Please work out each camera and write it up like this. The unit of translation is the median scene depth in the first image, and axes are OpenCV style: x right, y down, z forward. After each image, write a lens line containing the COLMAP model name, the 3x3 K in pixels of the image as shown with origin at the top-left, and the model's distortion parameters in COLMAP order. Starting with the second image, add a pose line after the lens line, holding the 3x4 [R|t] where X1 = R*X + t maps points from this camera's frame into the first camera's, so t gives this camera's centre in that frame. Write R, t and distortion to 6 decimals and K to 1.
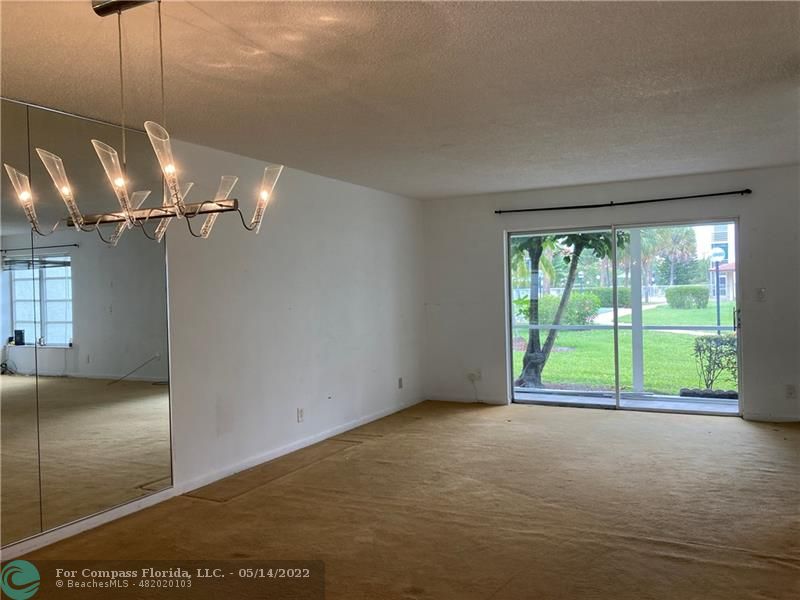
lens RADIAL K [[661.3, 0, 400.8], [0, 661.3, 290.2], [0, 0, 1]] dist [0.070685, -0.059600]
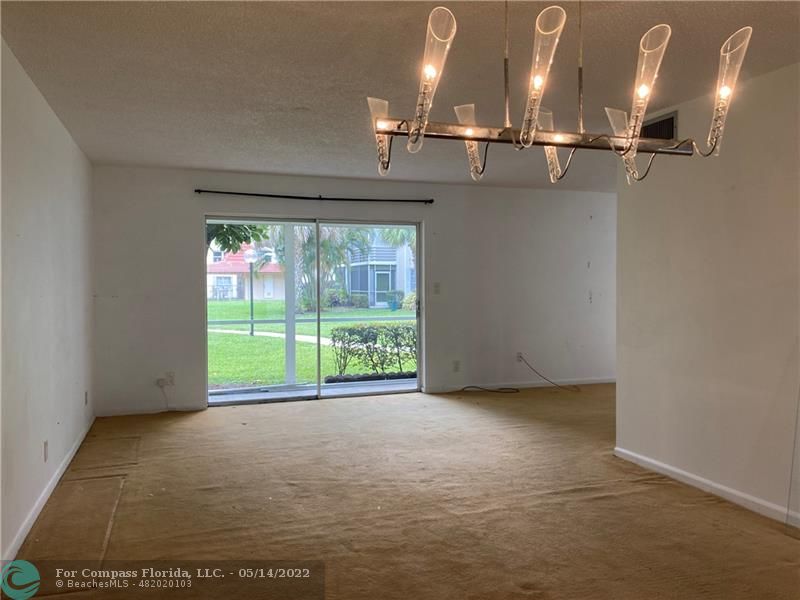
lens RADIAL K [[660.5, 0, 405.1], [0, 660.5, 300.9], [0, 0, 1]] dist [0.062229, -0.099050]
pose [[0.677079, 0.003960, 0.735900, -0.336138], [-0.012304, 0.999907, 0.005940, 0.020287], [-0.735808, -0.013076, 0.677064, 0.215118]]
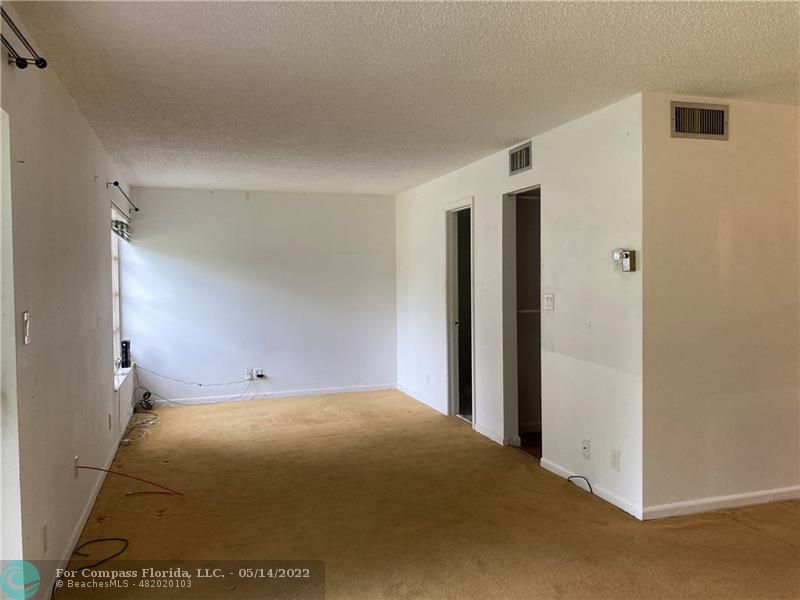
lens RADIAL K [[660.5, 0, 405.1], [0, 660.5, 300.9], [0, 0, 1]] dist [0.062229, -0.099050]
pose [[-0.739931, 0.006960, 0.672647, 0.114724], [0.028333, 0.999382, 0.020826, -0.010409], [-0.672086, 0.034468, -0.739670, 1.058605]]
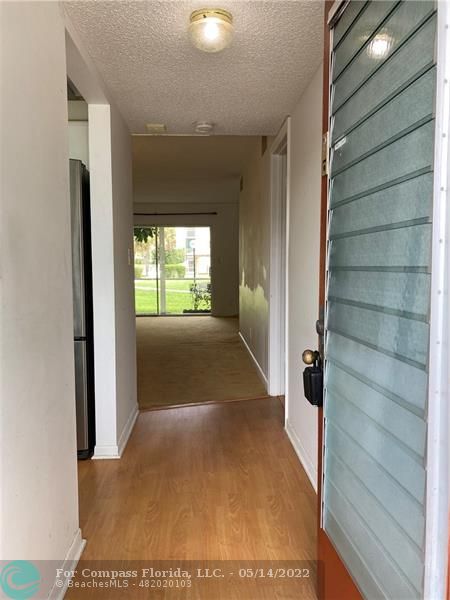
lens RADIAL K [[495.4, 0, 234.4], [0, 495.4, 300.3], [0, 0, 1]] dist [0.062229, -0.099050]
pose [[0.856909, -0.021540, 0.515018, -0.247924], [-0.009118, 0.998337, 0.056925, 0.040415], [-0.515388, -0.053475, 0.855287, -0.397815]]
